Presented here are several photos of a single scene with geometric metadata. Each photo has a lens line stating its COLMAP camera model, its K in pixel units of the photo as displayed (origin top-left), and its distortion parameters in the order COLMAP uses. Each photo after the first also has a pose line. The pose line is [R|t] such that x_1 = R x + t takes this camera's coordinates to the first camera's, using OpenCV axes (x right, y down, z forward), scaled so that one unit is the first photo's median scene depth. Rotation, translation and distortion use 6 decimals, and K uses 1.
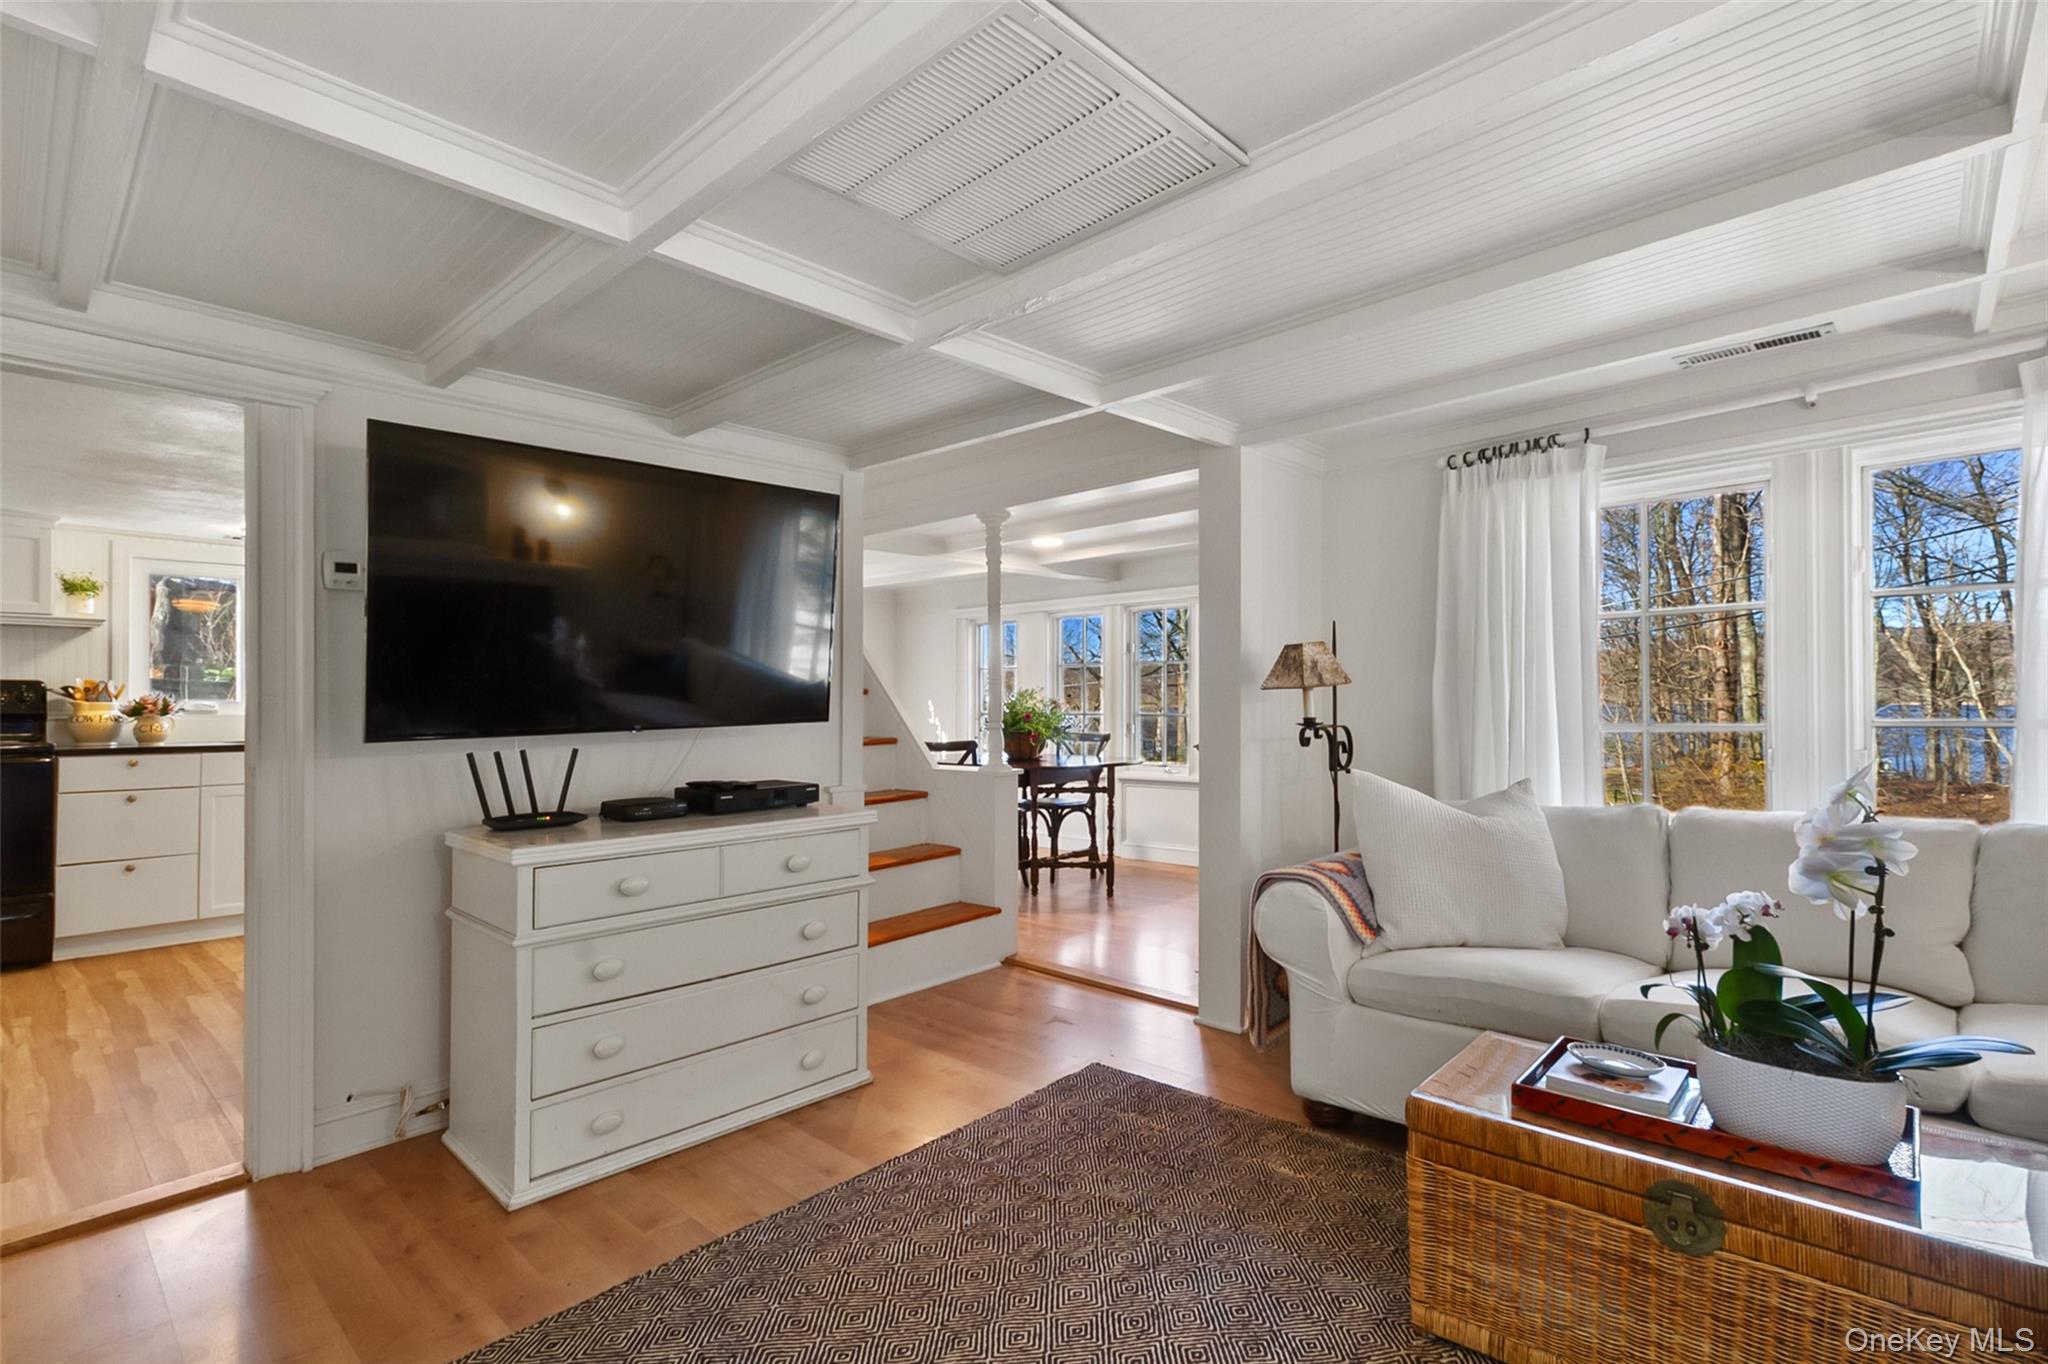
lens RADIAL K [[965.3, 0, 1018.6], [0, 965.3, 685.2], [0, 0, 1]] dist [0.003718, 0.000543]
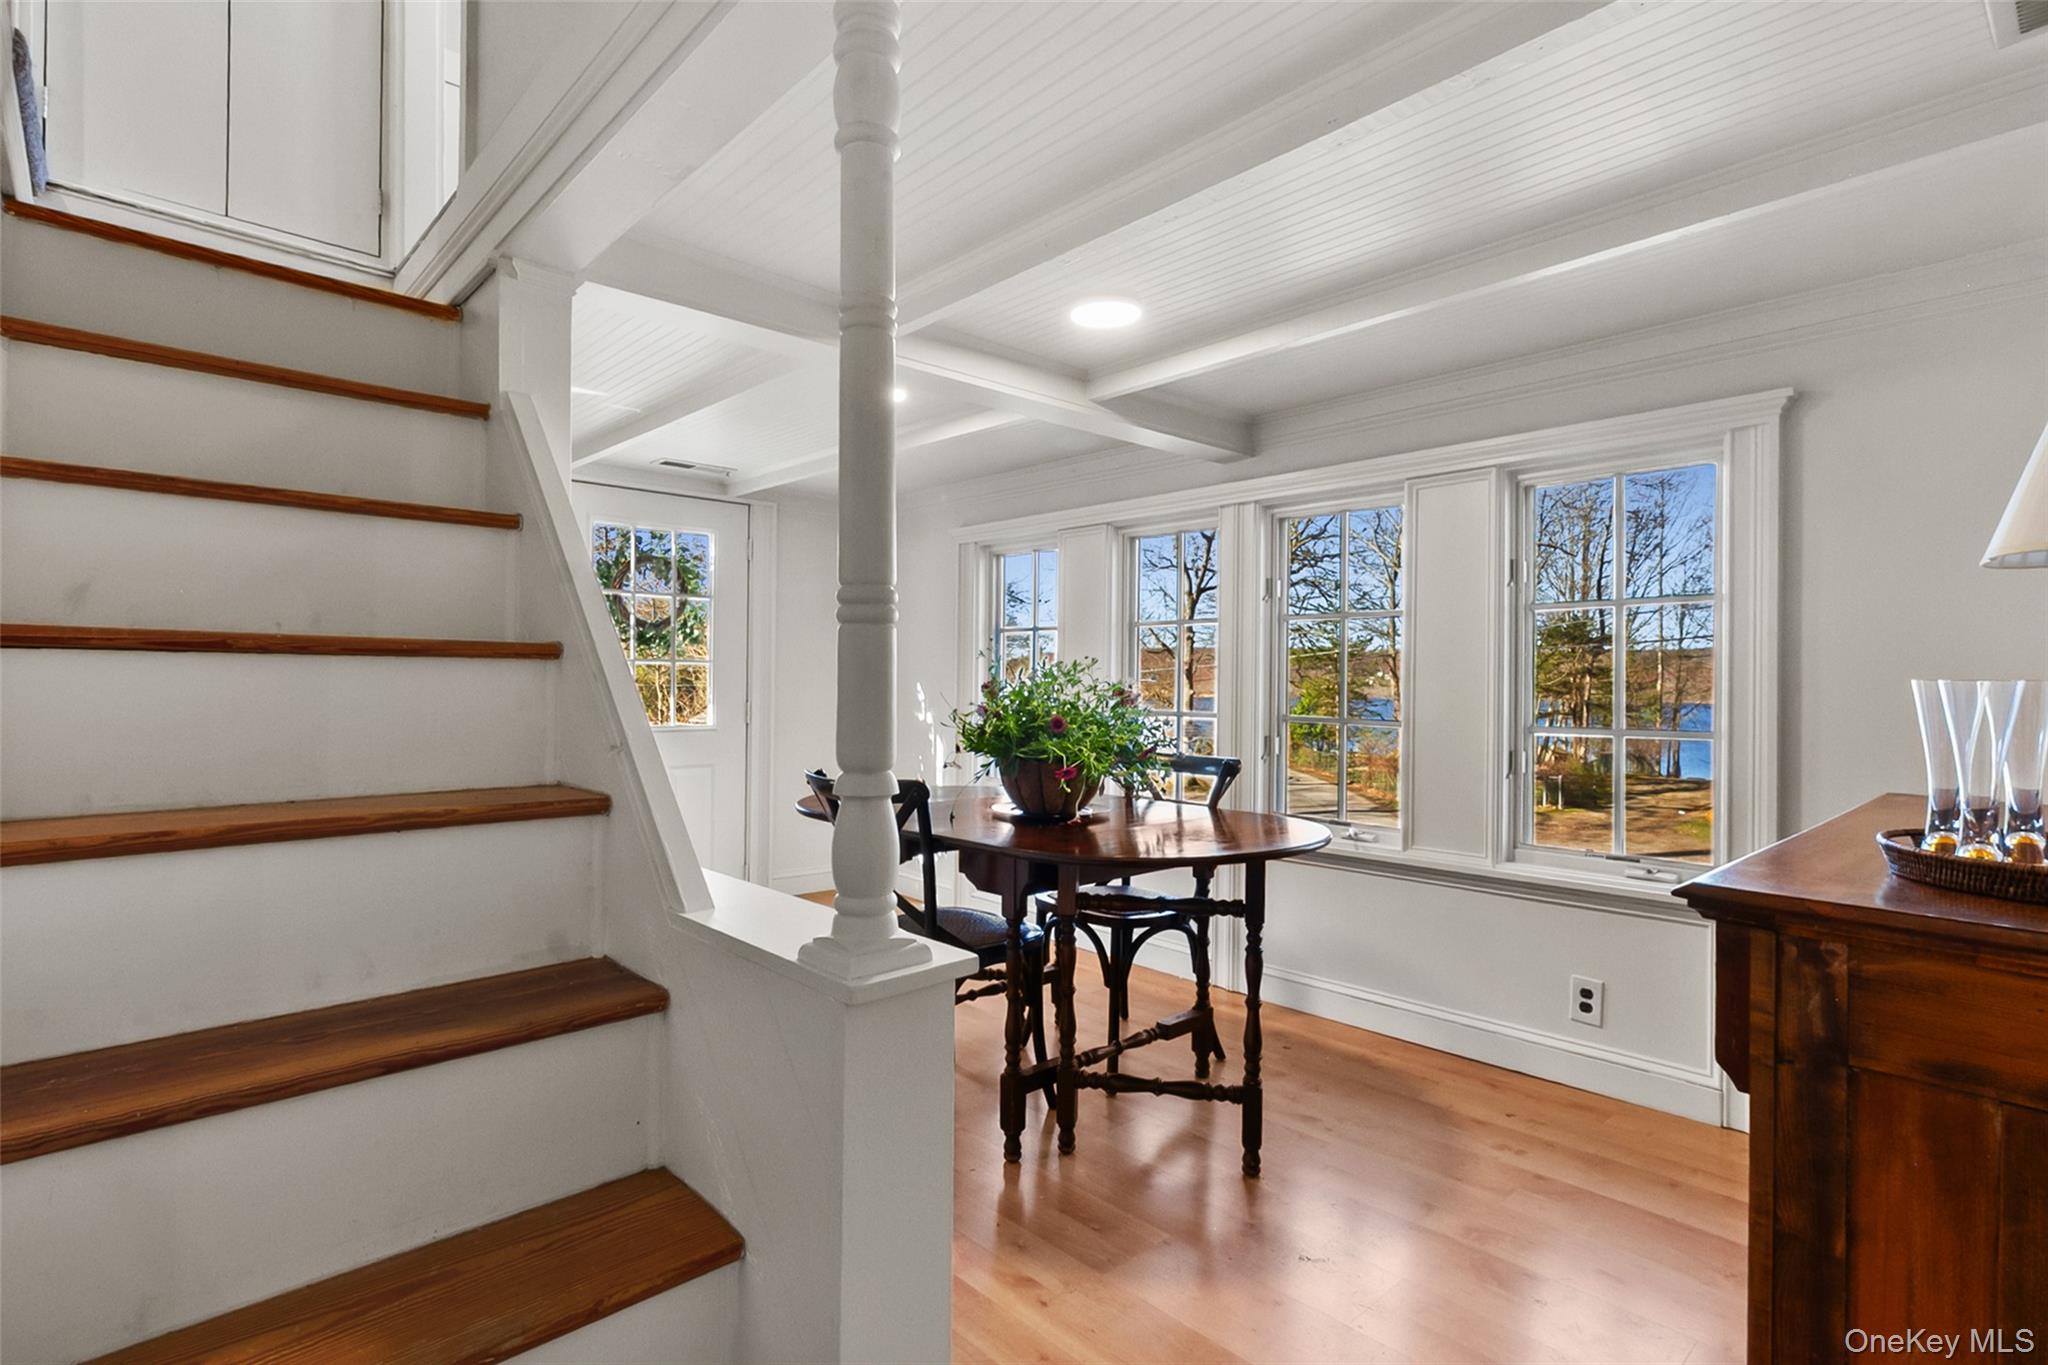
lens RADIAL K [[965.3, 0, 1036.7], [0, 965.3, 679.0], [0, 0, 1]] dist [0.003718, 0.000543]
pose [[0.997519, 0.008610, -0.069869, 0.028969], [-0.008411, 0.999960, 0.003151, 0.010501], [0.069893, -0.002556, 0.997551, 0.538255]]
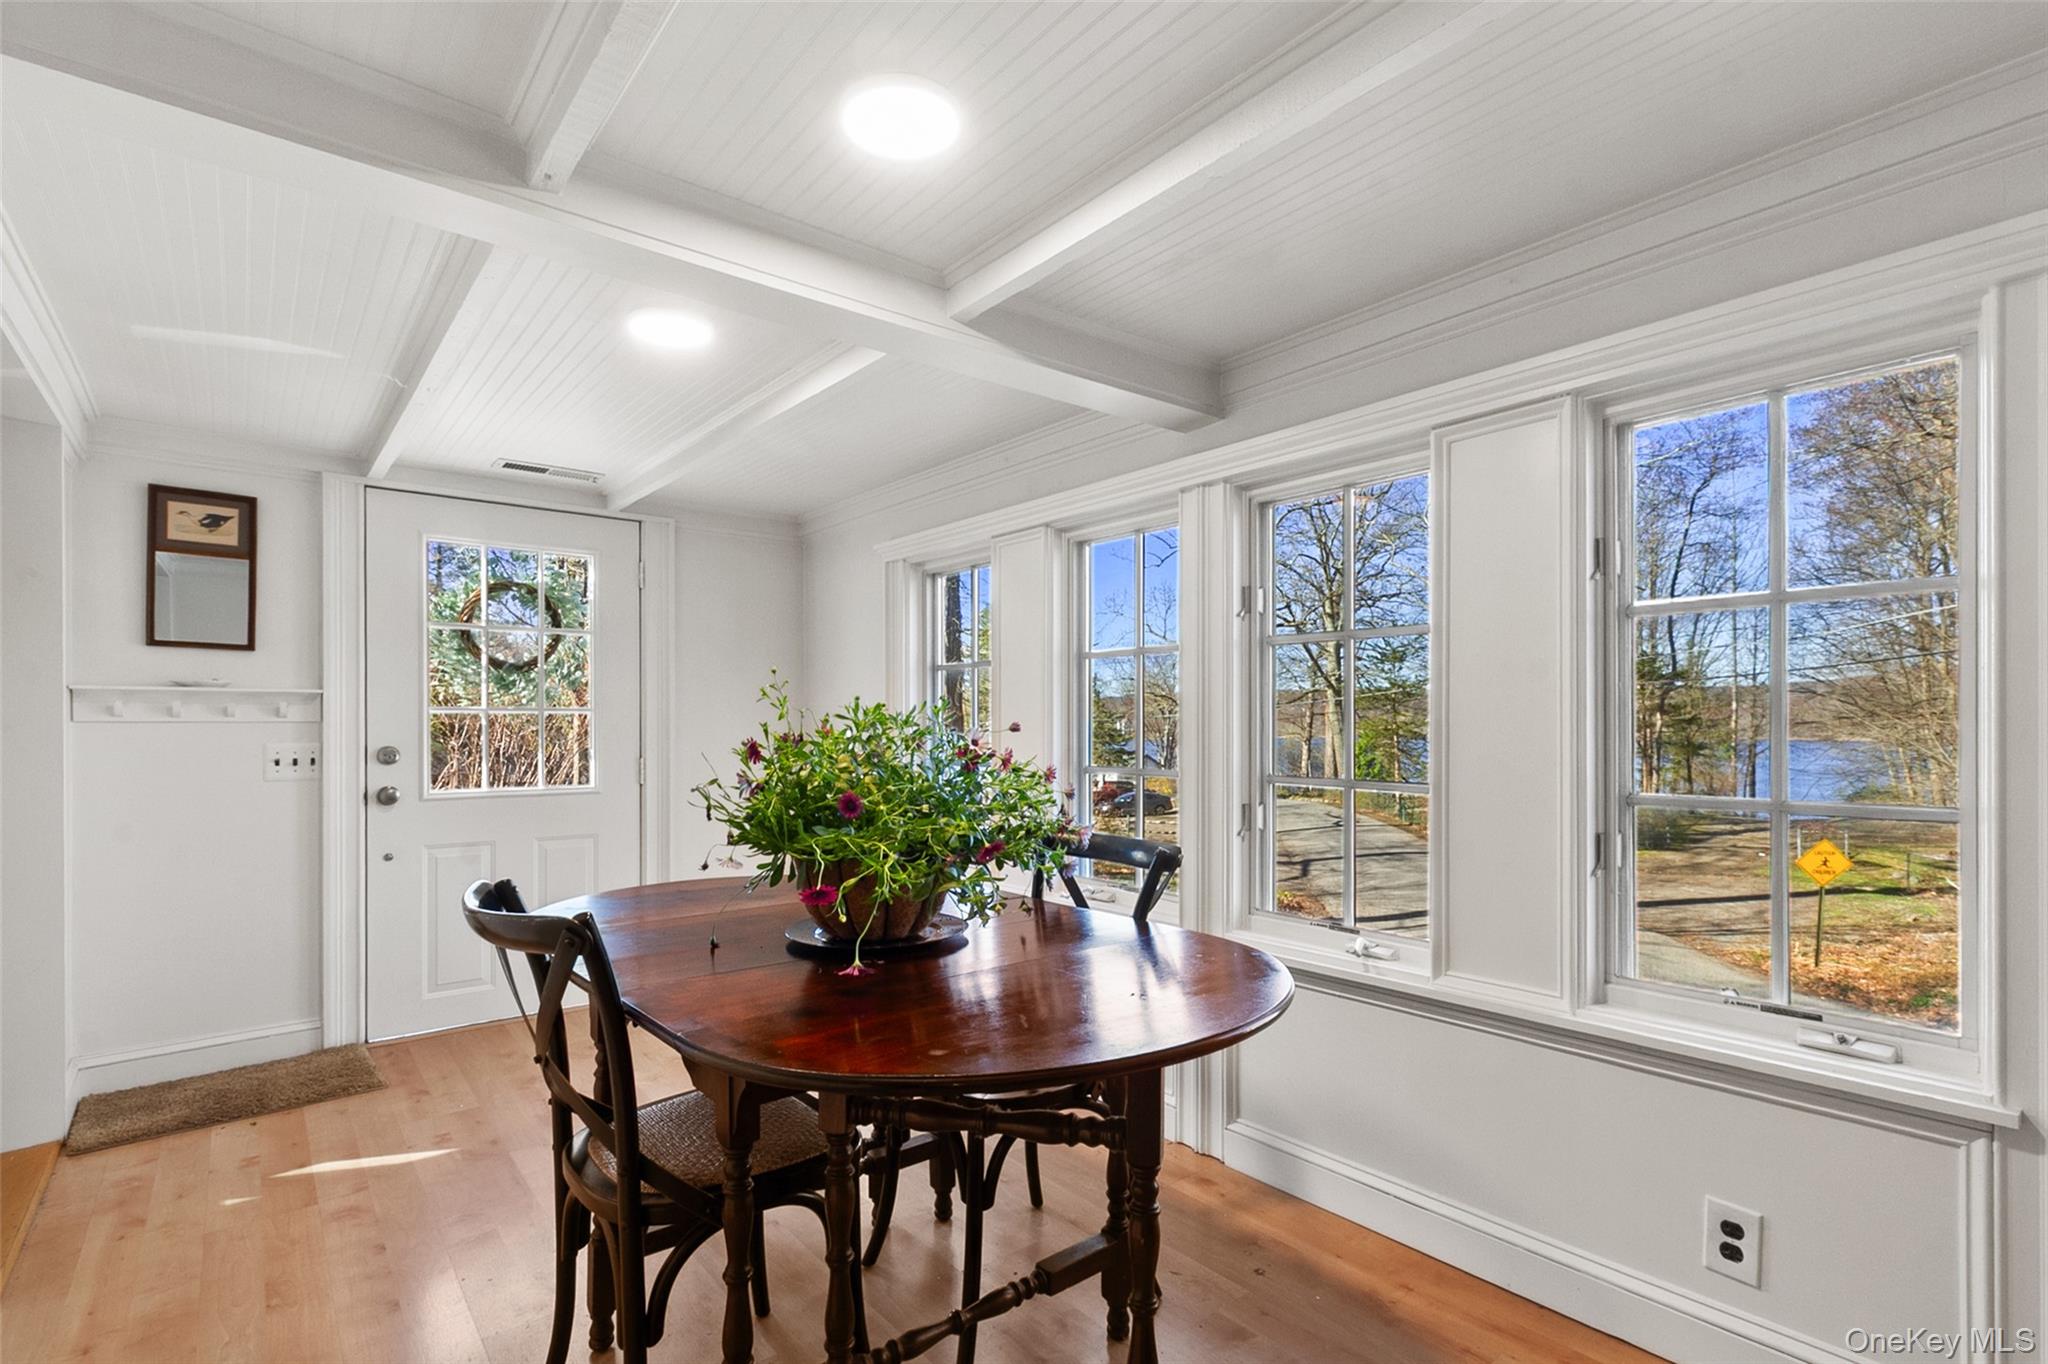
lens RADIAL K [[965.3, 0, 1027.6], [0, 965.3, 721.8], [0, 0, 1]] dist [0.003718, 0.000543]
pose [[0.991489, -0.001992, -0.130176, 0.088582], [0.002298, 0.999995, 0.002201, 0.008641], [0.130171, -0.002481, 0.991488, 0.700134]]
